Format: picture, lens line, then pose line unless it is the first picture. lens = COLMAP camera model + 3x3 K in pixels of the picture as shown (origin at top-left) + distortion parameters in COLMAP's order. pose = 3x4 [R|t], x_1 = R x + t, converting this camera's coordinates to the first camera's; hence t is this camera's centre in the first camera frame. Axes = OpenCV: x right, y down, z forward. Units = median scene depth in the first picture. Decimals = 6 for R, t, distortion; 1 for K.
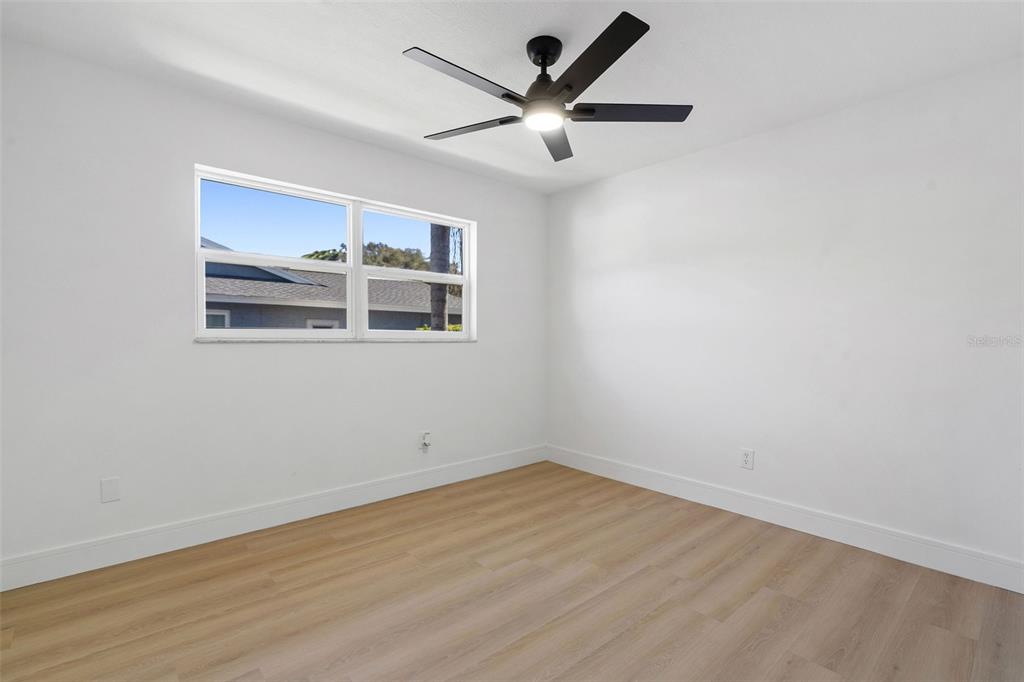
lens RADIAL K [[477.8, 0, 508.0], [0, 477.8, 326.9], [0, 0, 1]] dist [-0.003147, 0.000052]
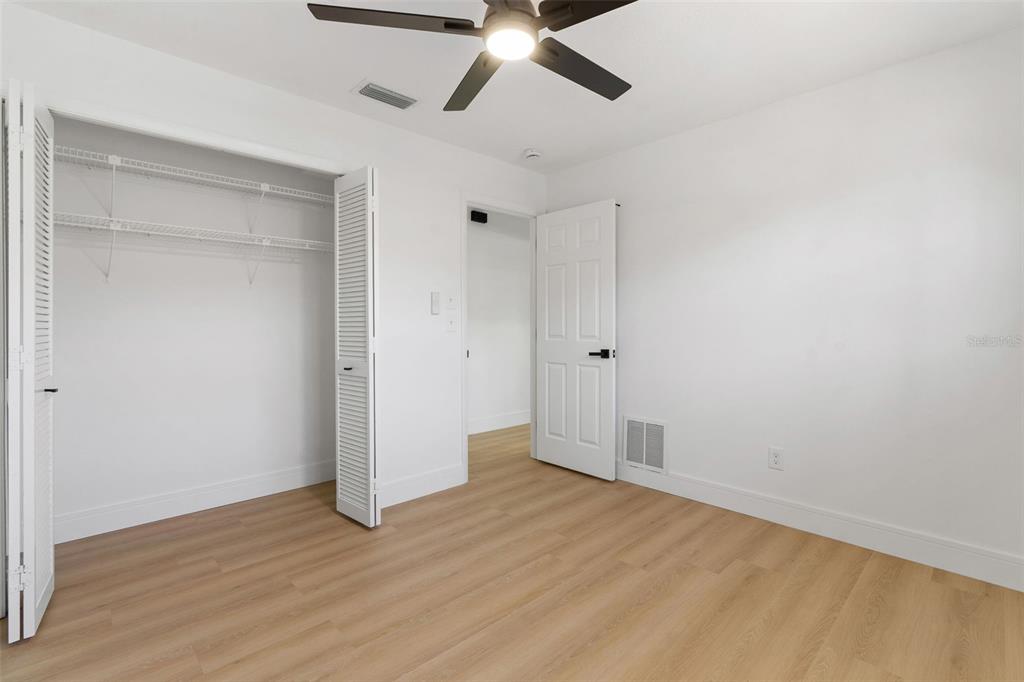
lens RADIAL K [[477.8, 0, 508.0], [0, 477.8, 326.9], [0, 0, 1]] dist [-0.003147, 0.000052]
pose [[-0.999262, -0.000993, -0.038400, 0.114309], [-0.000674, 0.999965, -0.008309, 0.016251], [0.038407, -0.008277, -0.999228, 1.993739]]
